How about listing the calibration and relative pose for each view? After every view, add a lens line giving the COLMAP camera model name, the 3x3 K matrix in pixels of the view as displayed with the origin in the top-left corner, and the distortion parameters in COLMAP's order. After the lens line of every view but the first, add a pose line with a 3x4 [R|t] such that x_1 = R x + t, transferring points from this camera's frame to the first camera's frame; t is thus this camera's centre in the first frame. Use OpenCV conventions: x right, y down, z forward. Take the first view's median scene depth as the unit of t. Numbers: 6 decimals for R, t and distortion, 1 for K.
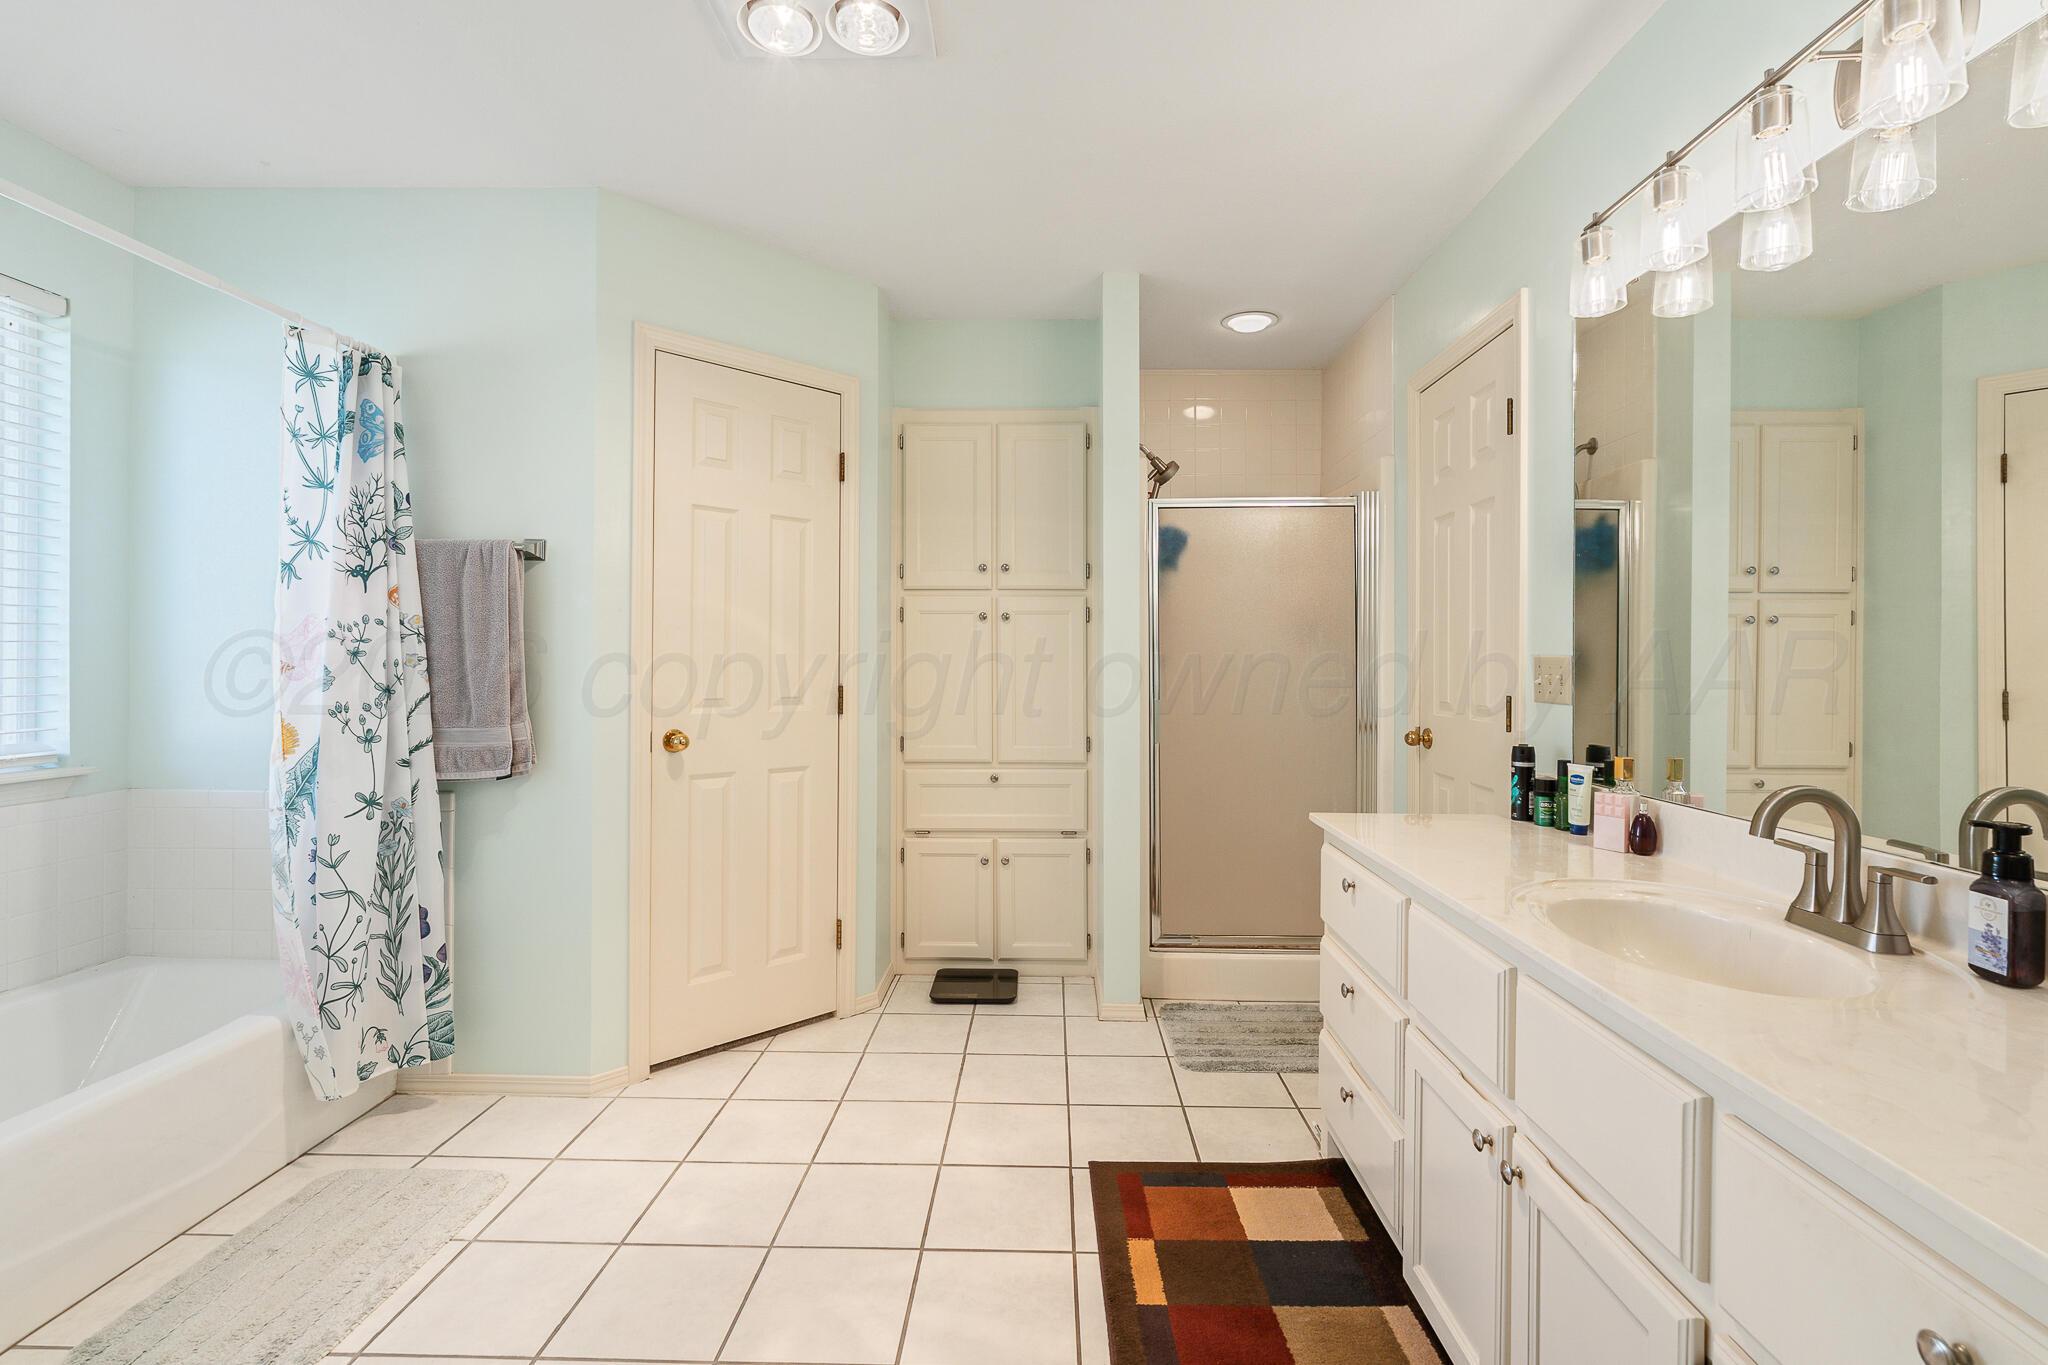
lens RADIAL K [[904.3, 0, 1024.3], [0, 904.3, 685.7], [0, 0, 1]] dist [-0.000442, 0.000412]
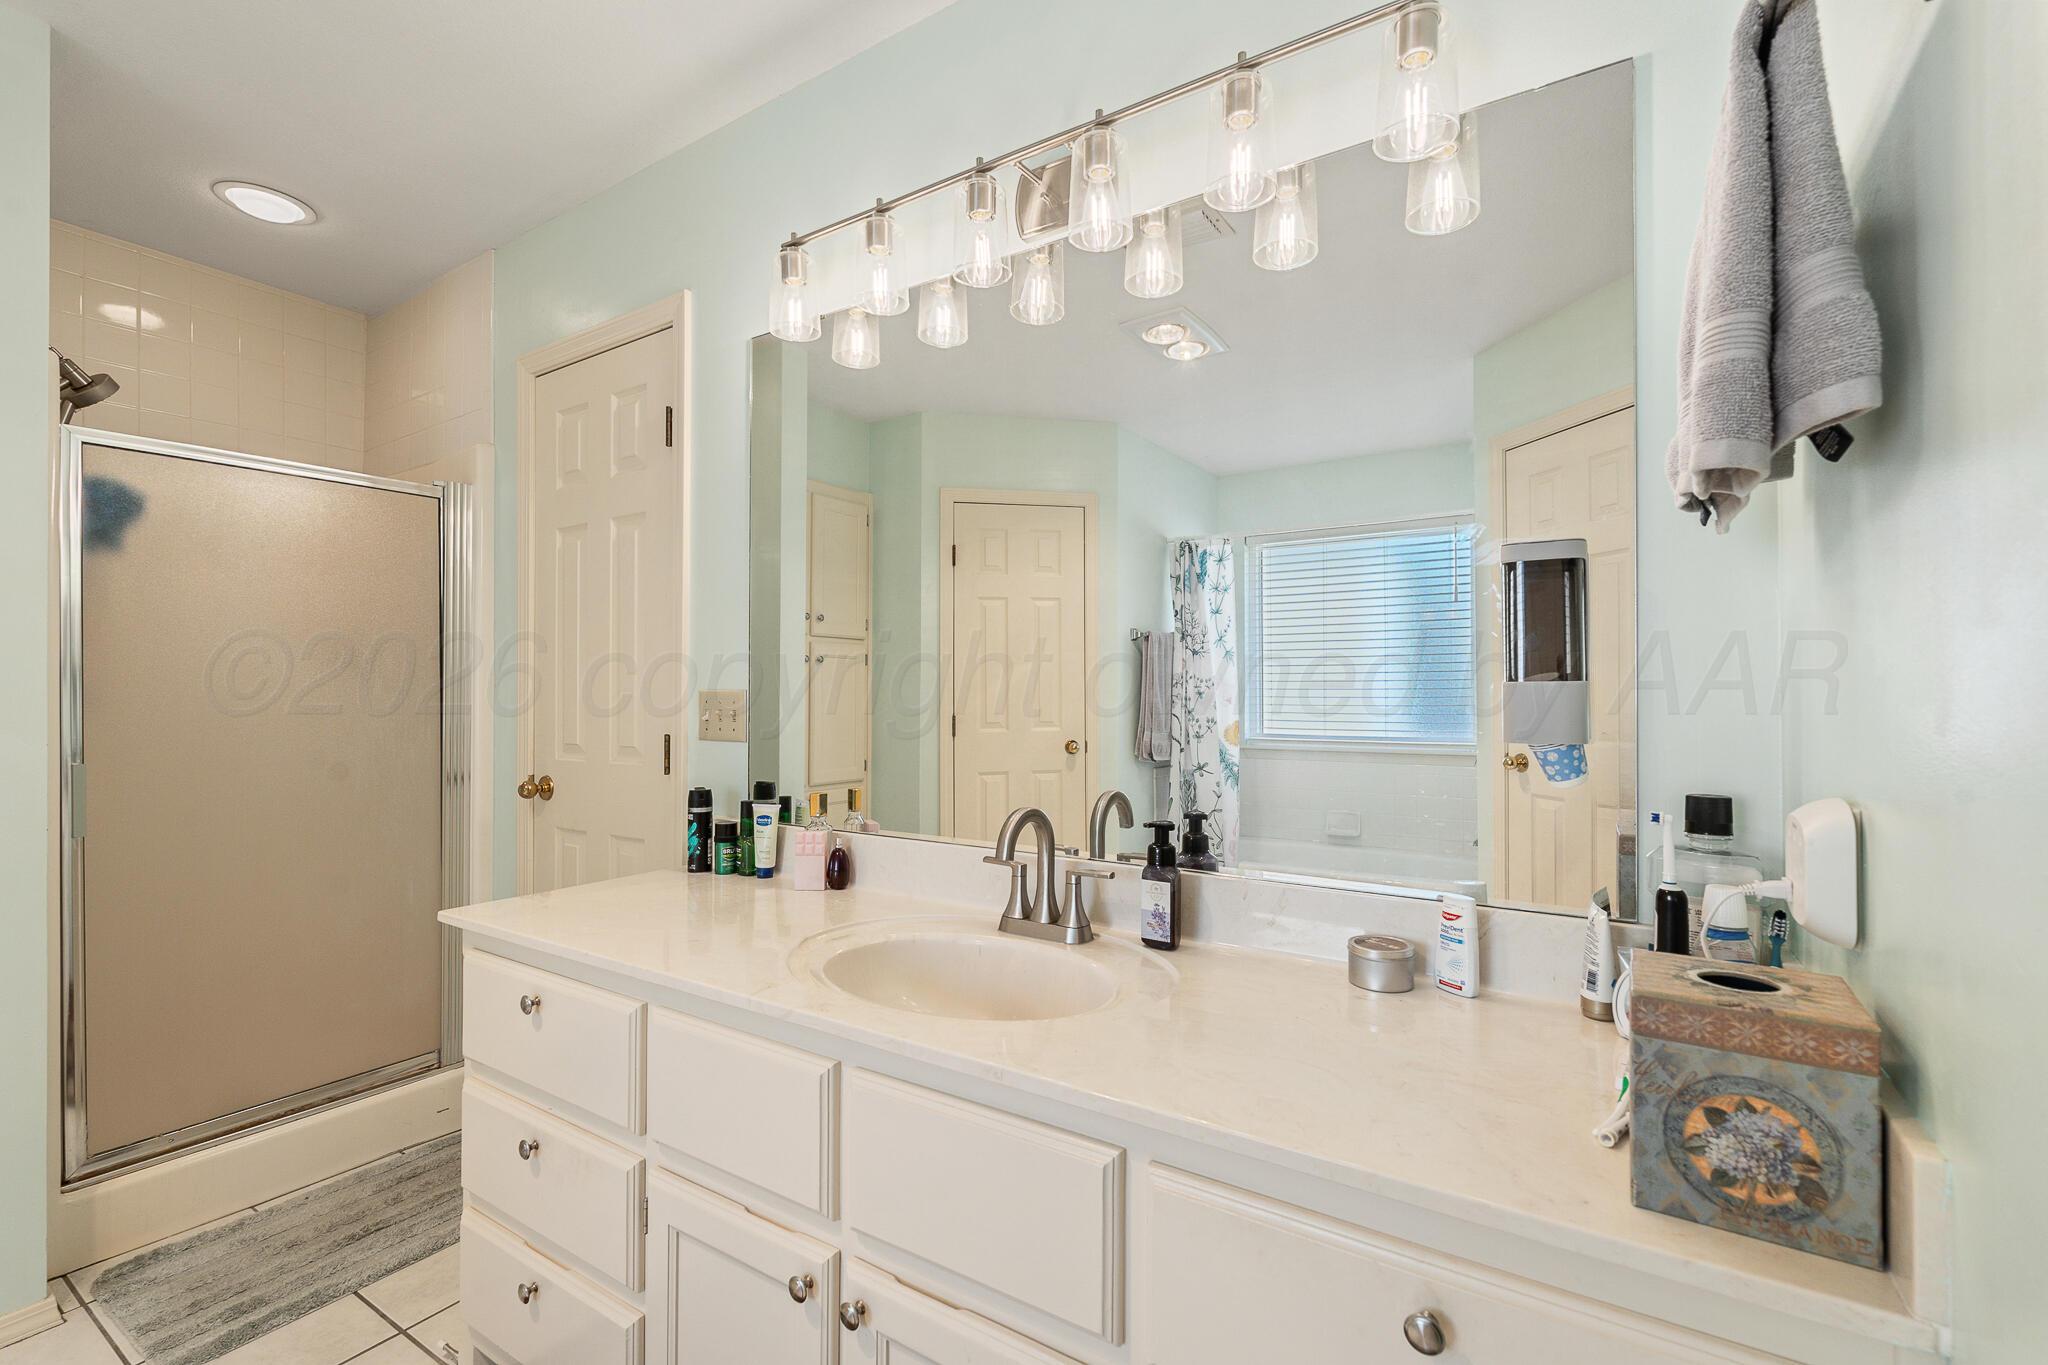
lens RADIAL K [[899.9, 0, 1027.8], [0, 899.9, 691.1], [0, 0, 1]] dist [-0.002537, 0.000353]
pose [[0.521598, -0.001379, 0.853190, -0.048914], [0.027732, 0.999498, -0.015339, -0.009301], [-0.852740, 0.031662, 0.521375, 0.249366]]
